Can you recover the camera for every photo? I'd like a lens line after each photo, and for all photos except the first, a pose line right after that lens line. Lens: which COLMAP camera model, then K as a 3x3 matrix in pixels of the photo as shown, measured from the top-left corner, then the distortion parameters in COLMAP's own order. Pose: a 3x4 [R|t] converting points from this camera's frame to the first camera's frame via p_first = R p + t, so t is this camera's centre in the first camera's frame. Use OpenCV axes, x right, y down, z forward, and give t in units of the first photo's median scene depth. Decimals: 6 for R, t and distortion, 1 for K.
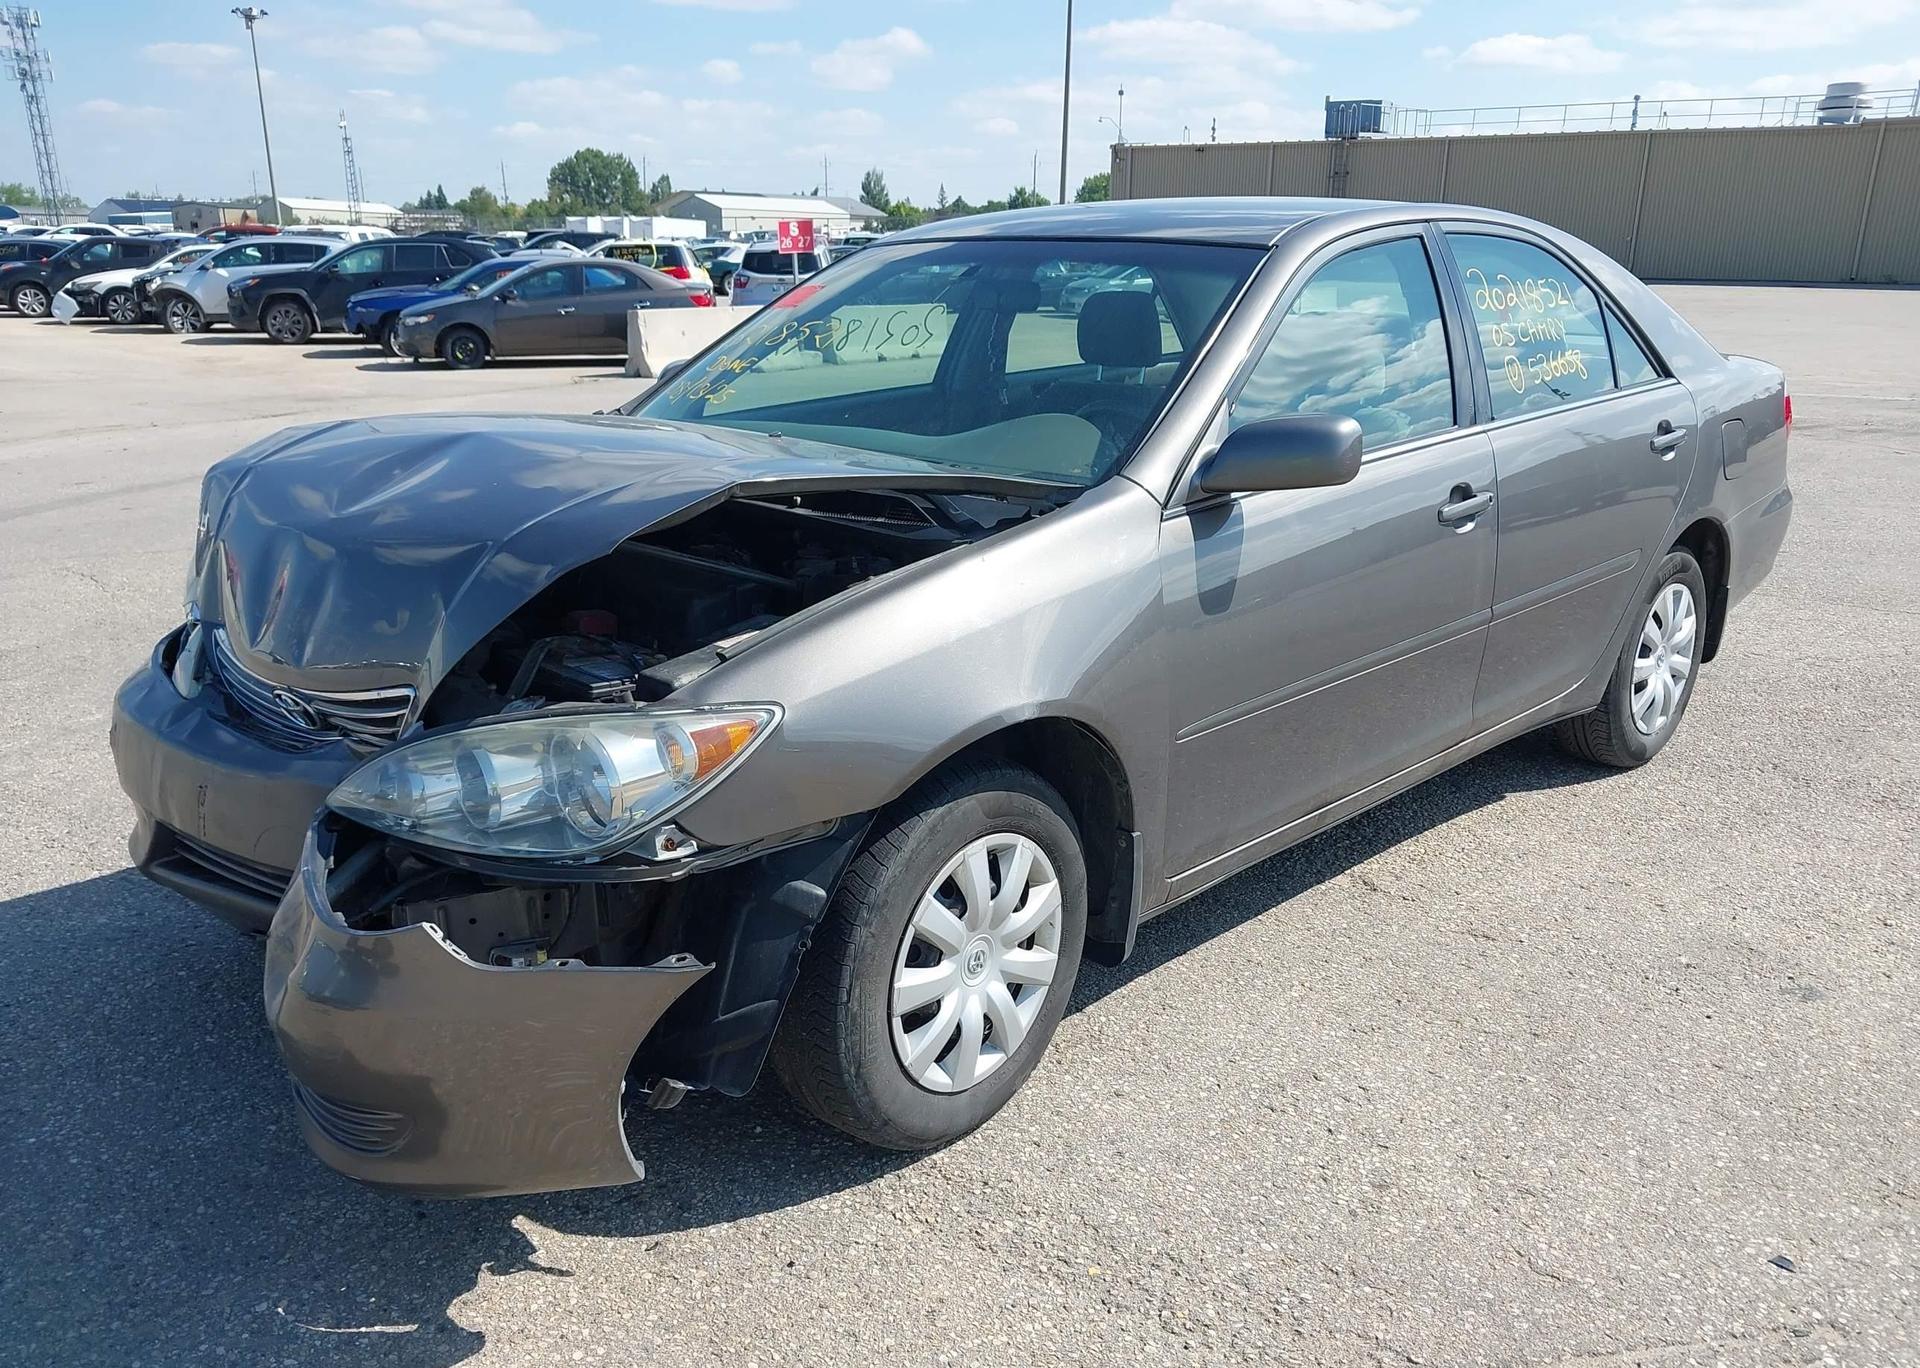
lens RADIAL K [[1529.9, 0, 945.8], [0, 1529.9, 691.5], [0, 0, 1]] dist [0.005651, -0.008051]
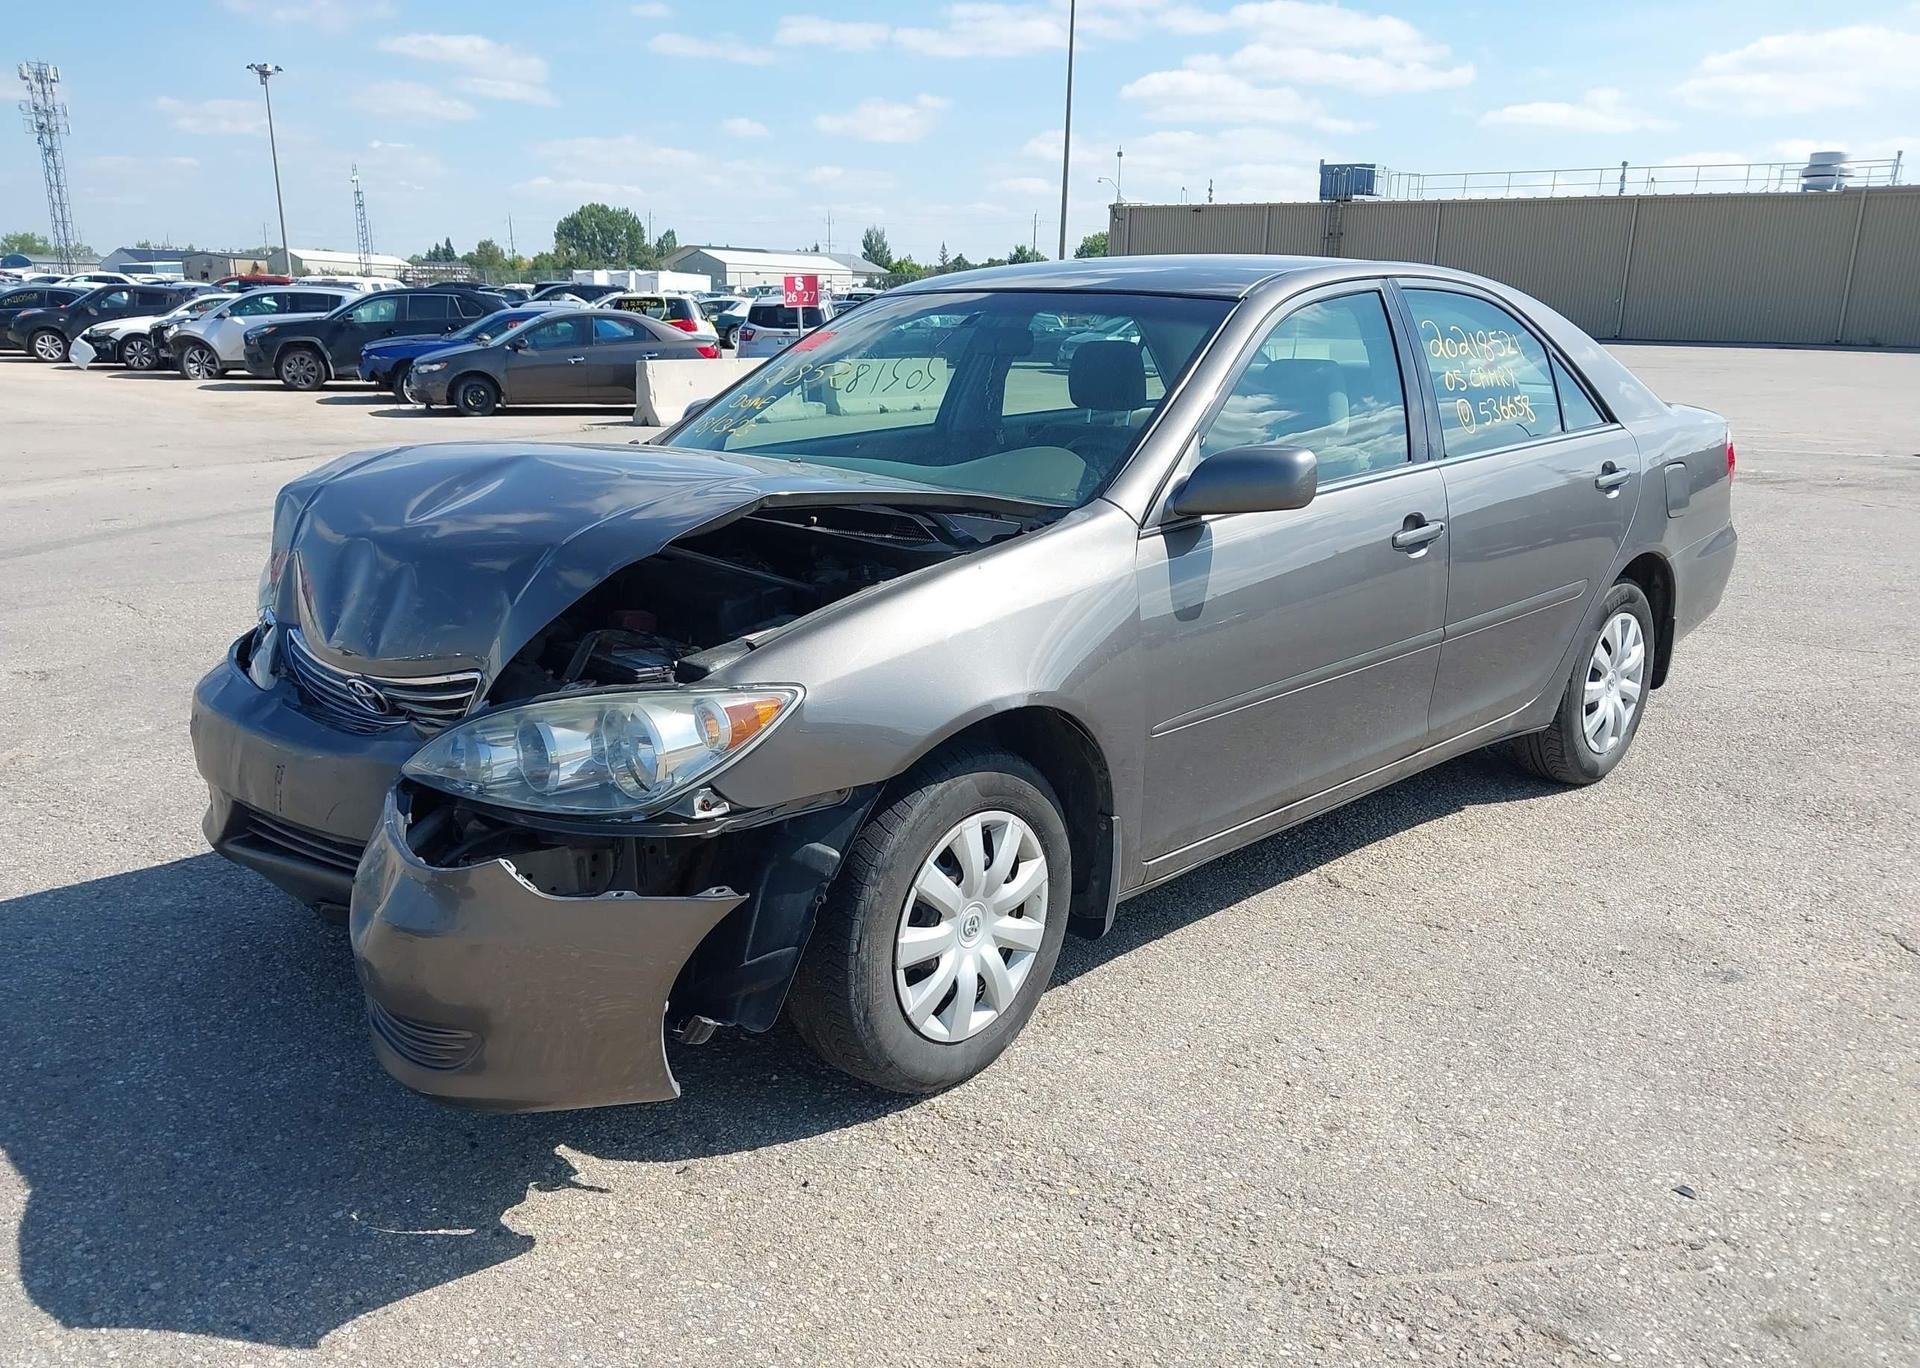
lens RADIAL K [[1529.9, 0, 950.9], [0, 1529.9, 671.5], [0, 0, 1]] dist [0.005651, -0.008051]
pose [[0.999961, 0.007596, 0.004553, -0.001354], [-0.007377, 0.998901, -0.046282, 0.037315], [-0.004900, 0.046246, 0.998918, -0.112028]]
